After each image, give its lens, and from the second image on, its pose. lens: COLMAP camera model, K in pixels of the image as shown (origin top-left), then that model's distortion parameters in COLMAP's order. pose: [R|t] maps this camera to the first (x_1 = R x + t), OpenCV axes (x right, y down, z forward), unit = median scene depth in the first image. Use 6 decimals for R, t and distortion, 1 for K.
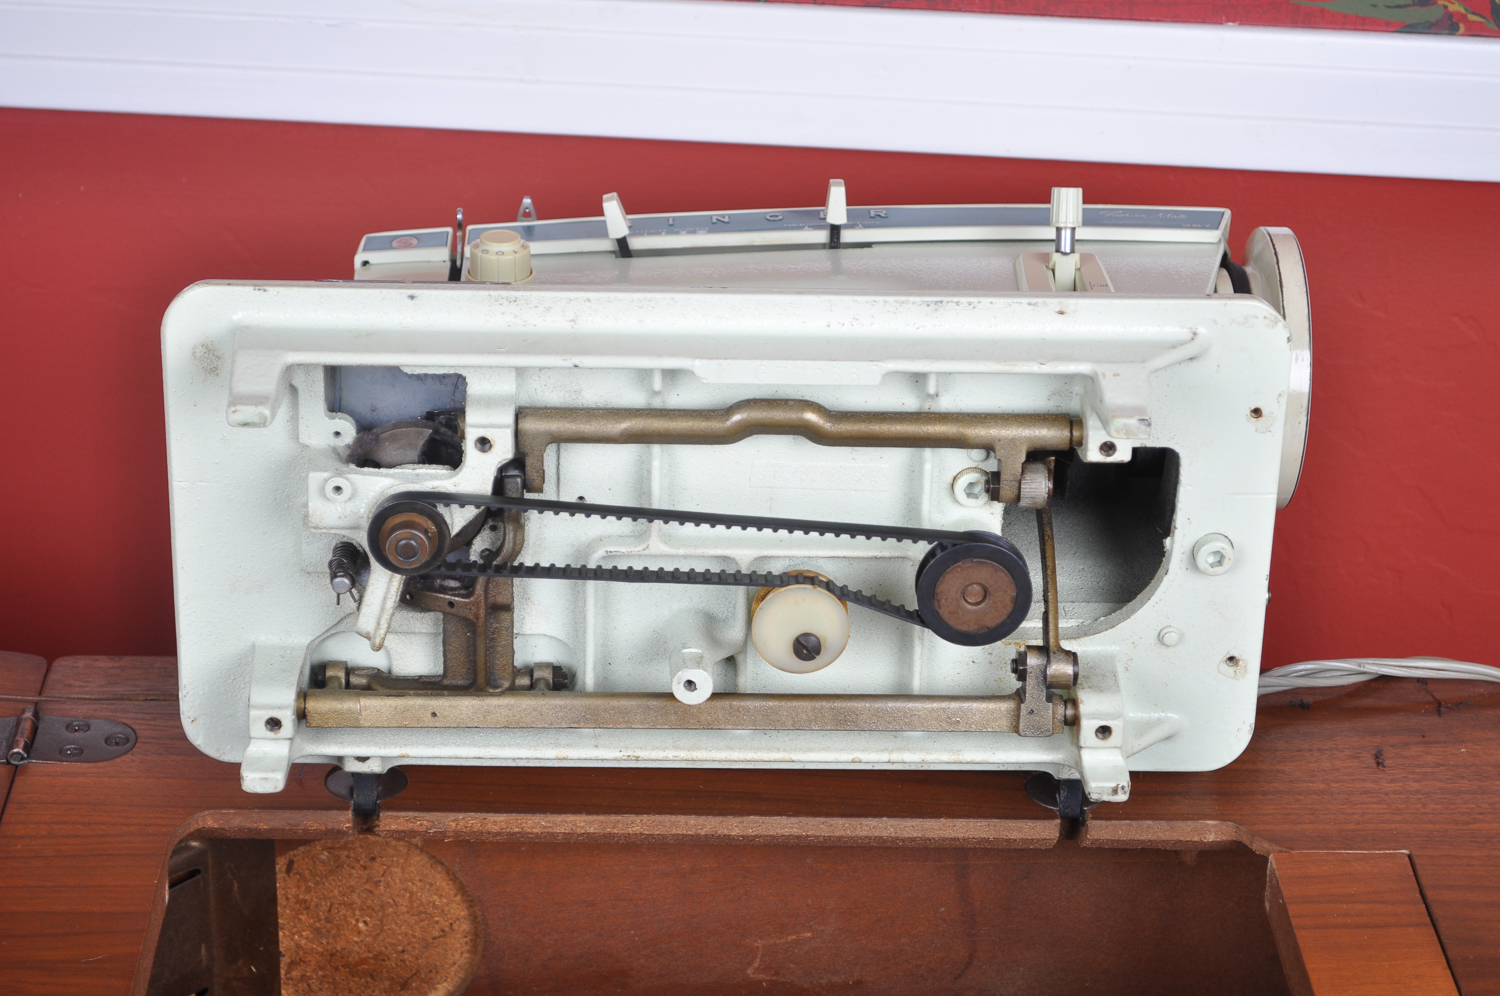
lens RADIAL K [[3317.5, 0, 744.8], [0, 3317.5, 502.8], [0, 0, 1]] dist [-0.013967, 0.000000]
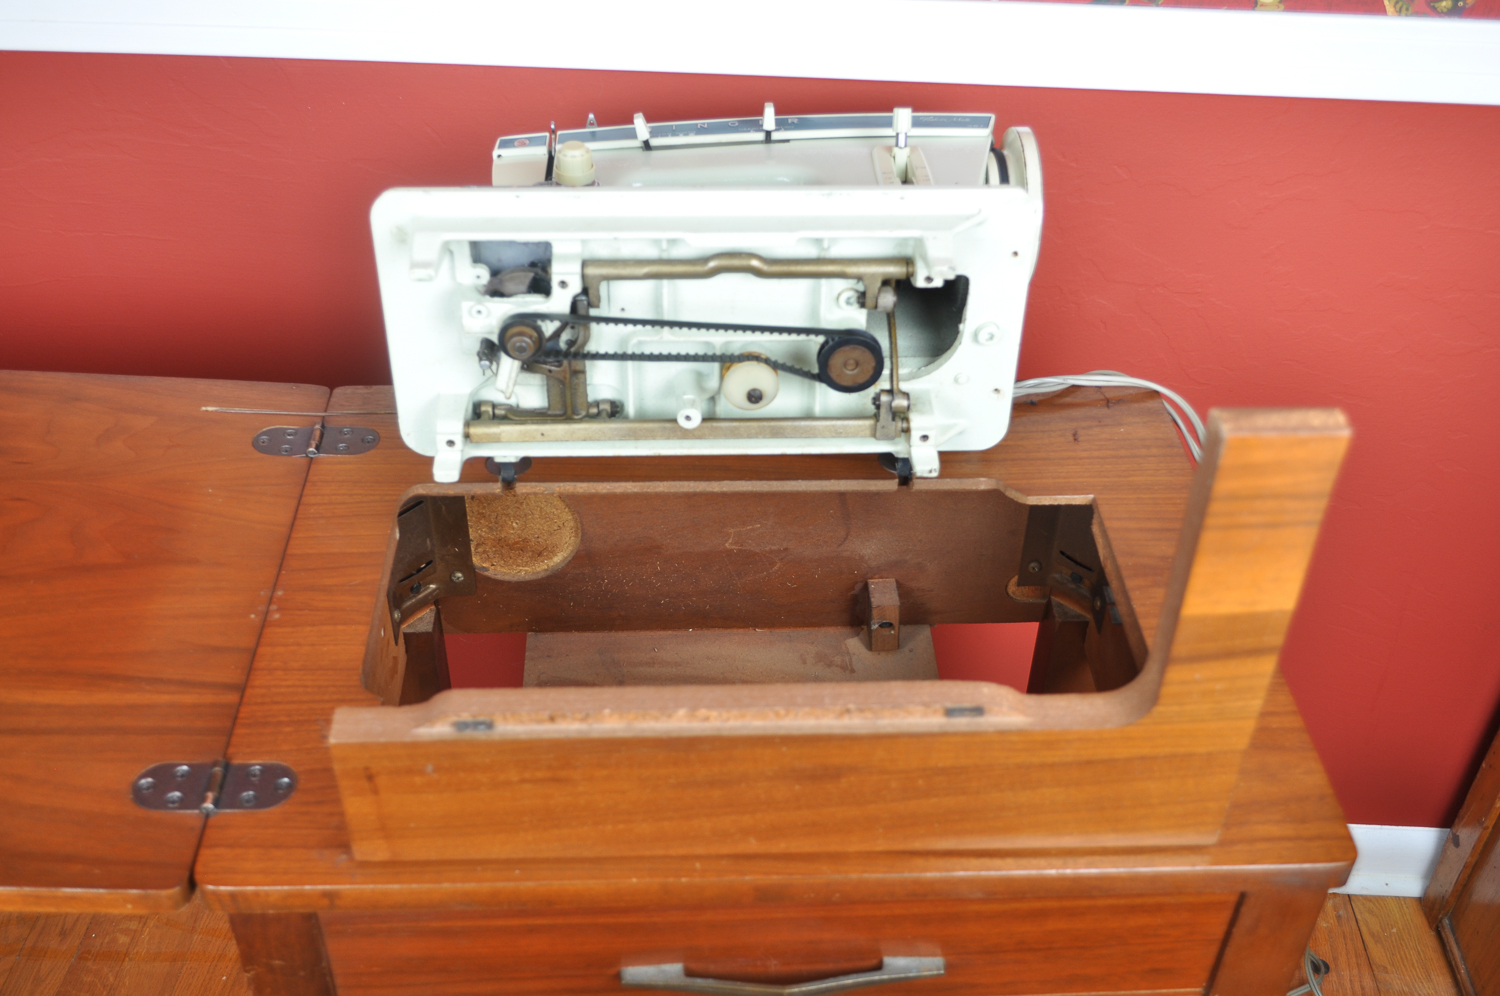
lens RADIAL K [[1538.7, 0, 741.6], [0, 1538.7, 492.2], [0, 0, 1]] dist [-0.019967, 0.000000]
pose [[0.999842, -0.017146, 0.004612, 0.007020], [0.015867, 0.979412, 0.201248, -0.066811], [-0.007968, -0.201143, 0.979530, 0.193272]]
